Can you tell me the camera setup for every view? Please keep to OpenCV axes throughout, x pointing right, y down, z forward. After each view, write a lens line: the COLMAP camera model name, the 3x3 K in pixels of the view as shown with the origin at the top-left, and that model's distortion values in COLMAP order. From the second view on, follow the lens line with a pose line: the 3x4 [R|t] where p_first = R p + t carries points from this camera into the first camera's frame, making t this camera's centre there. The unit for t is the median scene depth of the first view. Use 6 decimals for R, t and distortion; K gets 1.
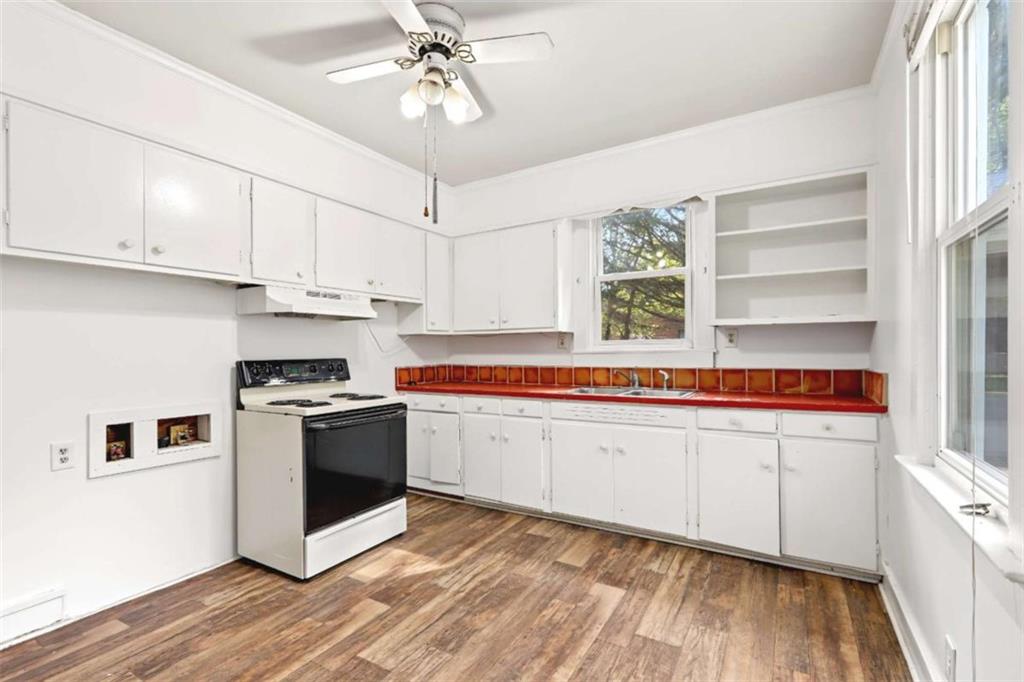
lens RADIAL K [[464.6, 0, 519.1], [0, 464.6, 351.0], [0, 0, 1]] dist [0.000774, 0.000159]
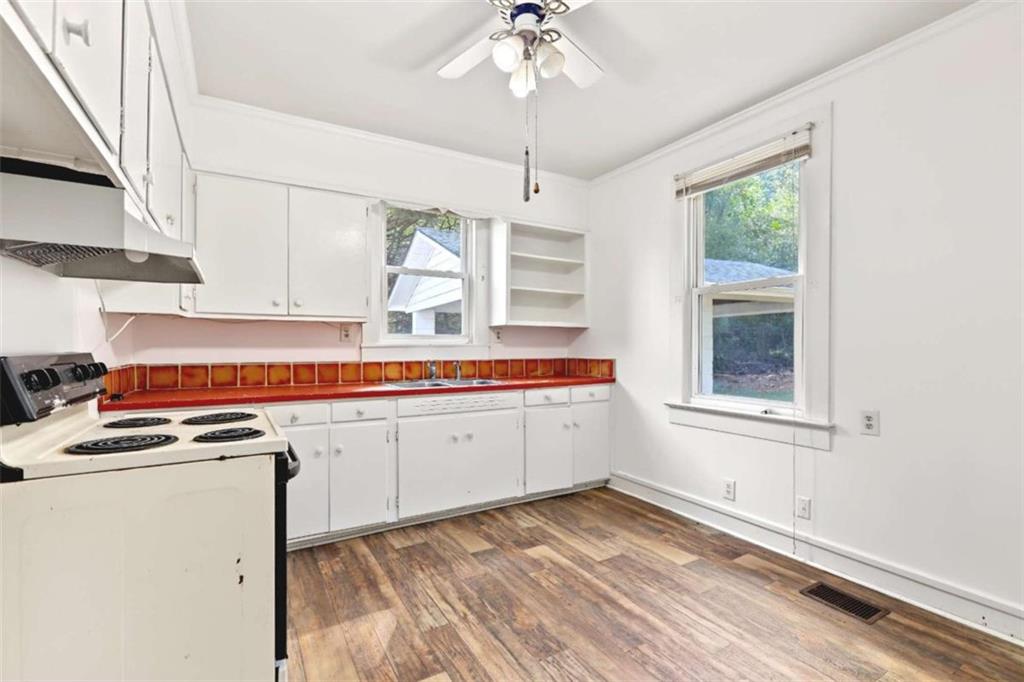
lens RADIAL K [[461.3, 0, 508.7], [0, 461.3, 346.8], [0, 0, 1]] dist [-0.003627, 0.000056]
pose [[0.480952, 0.005584, 0.876729, -0.689111], [-0.005540, 0.999979, -0.003330, 0.007935], [-0.876729, -0.003255, 0.480973, 0.411264]]
